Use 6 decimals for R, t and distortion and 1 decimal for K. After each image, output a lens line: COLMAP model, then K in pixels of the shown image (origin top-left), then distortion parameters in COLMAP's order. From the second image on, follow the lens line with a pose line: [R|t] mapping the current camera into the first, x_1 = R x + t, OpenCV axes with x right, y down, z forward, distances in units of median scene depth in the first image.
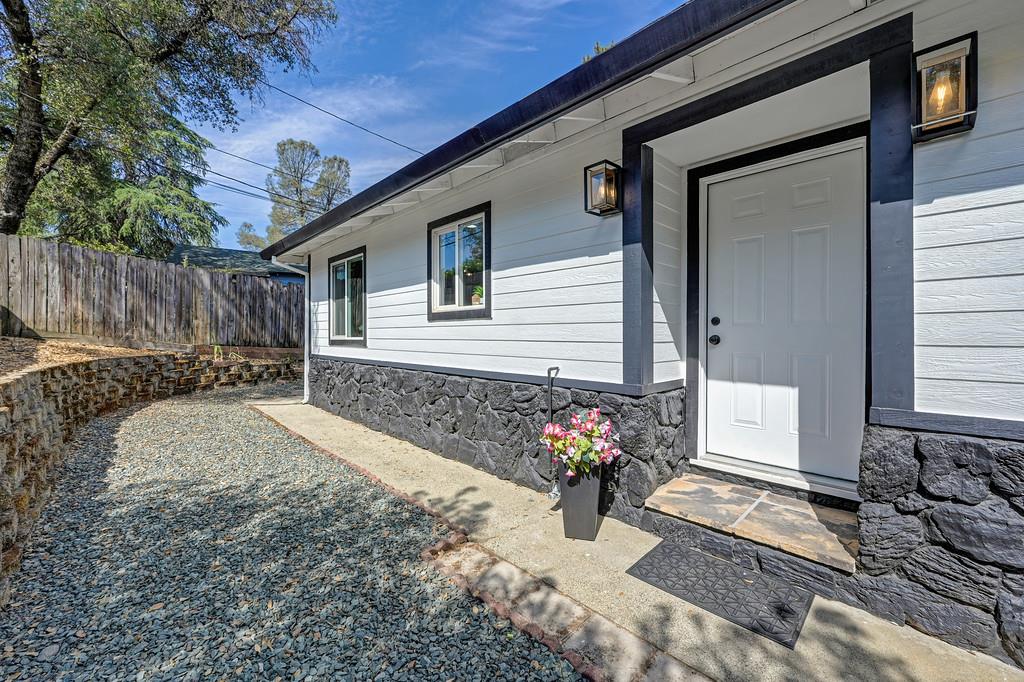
lens RADIAL K [[417.9, 0, 518.3], [0, 417.9, 339.1], [0, 0, 1]] dist [-0.001219, 0.000014]
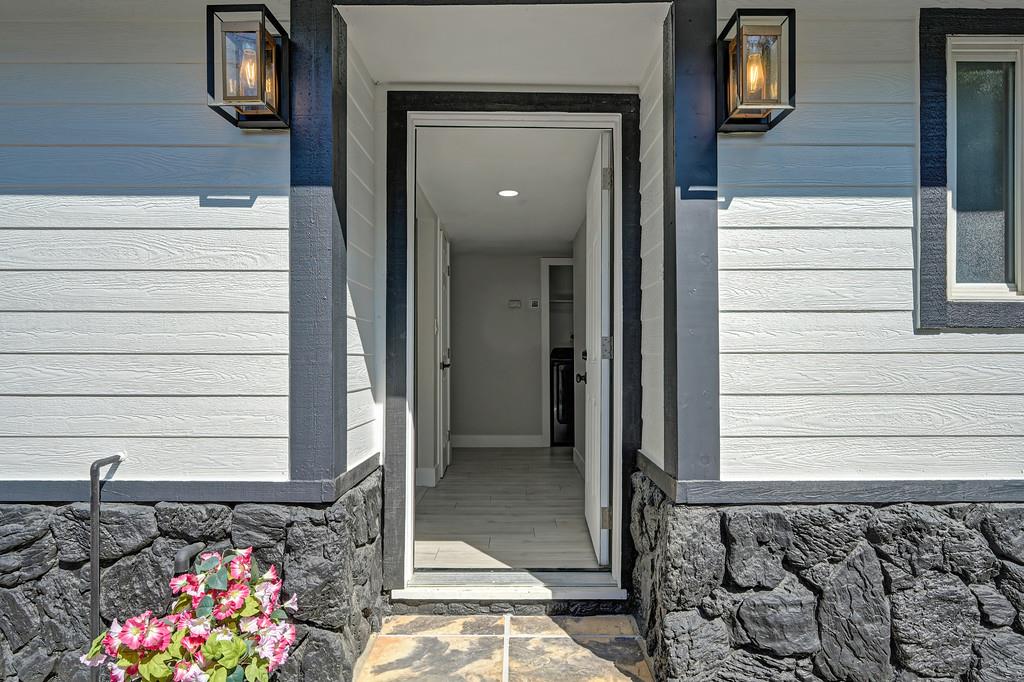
lens RADIAL K [[589.8, 0, 512.8], [0, 589.8, 353.5], [0, 0, 1]] dist [-0.000429, 0.000079]
pose [[0.703908, 0.005711, 0.710268, -0.056999], [0.005482, 0.999894, -0.013473, -0.031606], [-0.710270, 0.013378, 0.703802, 0.336607]]
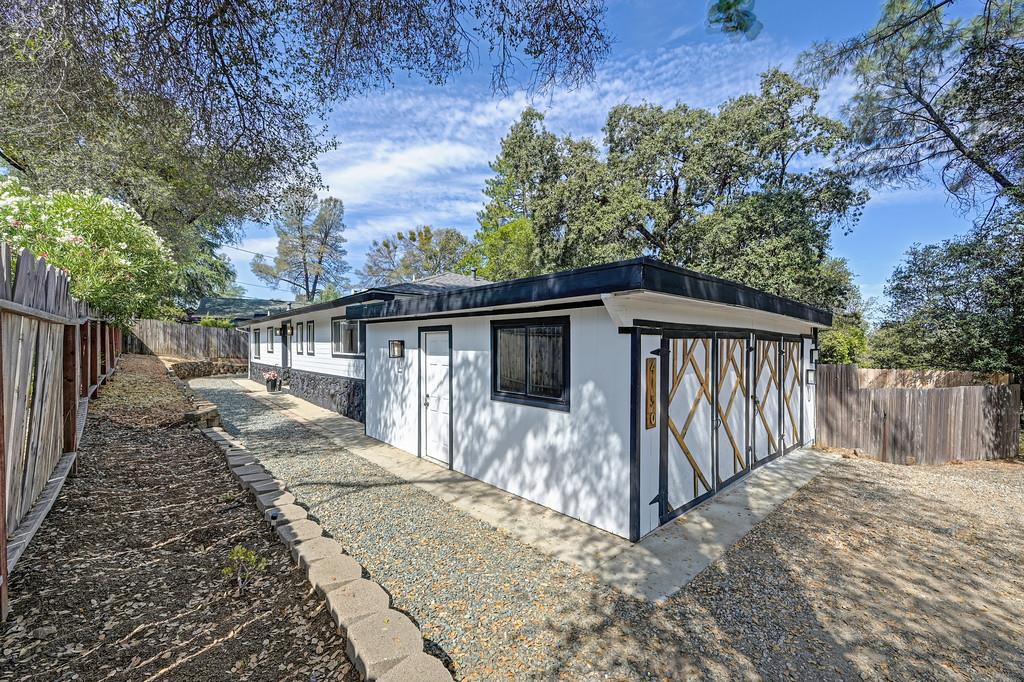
lens RADIAL K [[404.7, 0, 512.4], [0, 404.7, 347.9], [0, 0, 1]] dist [-0.001914, -0.000085]
pose [[0.999492, -0.001355, -0.031840, 3.598996], [0.001400, 0.999998, 0.001404, -0.149315], [0.031838, -0.001448, 0.999492, -4.429862]]
